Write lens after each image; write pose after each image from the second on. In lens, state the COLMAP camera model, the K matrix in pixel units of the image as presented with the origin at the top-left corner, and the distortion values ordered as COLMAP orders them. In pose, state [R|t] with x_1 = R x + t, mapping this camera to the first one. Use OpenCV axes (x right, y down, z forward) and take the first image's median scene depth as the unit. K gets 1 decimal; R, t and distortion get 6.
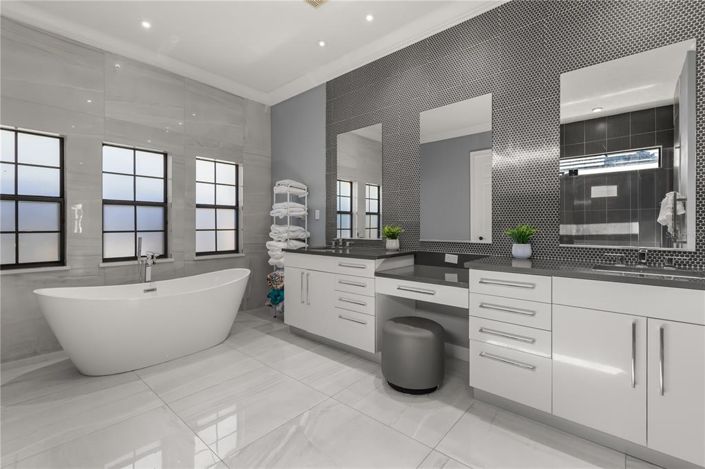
lens RADIAL K [[319.1, 0, 354.4], [0, 319.1, 226.2], [0, 0, 1]] dist [0.001118, 0.000037]
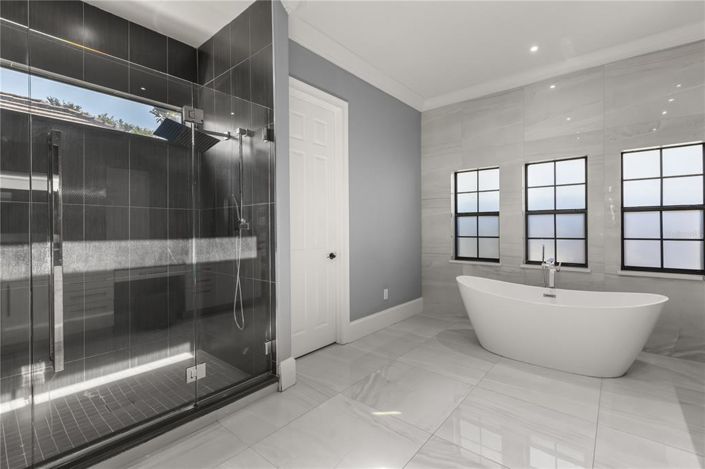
lens RADIAL K [[301.8, 0, 352.5], [0, 301.8, 234.5], [0, 0, 1]] dist [-0.022411, 0.000187]
pose [[0.003960, 0.008149, -0.999959, 0.298601], [-0.005732, 0.999951, 0.008126, -0.001694], [0.999976, 0.005699, 0.004006, 0.326038]]
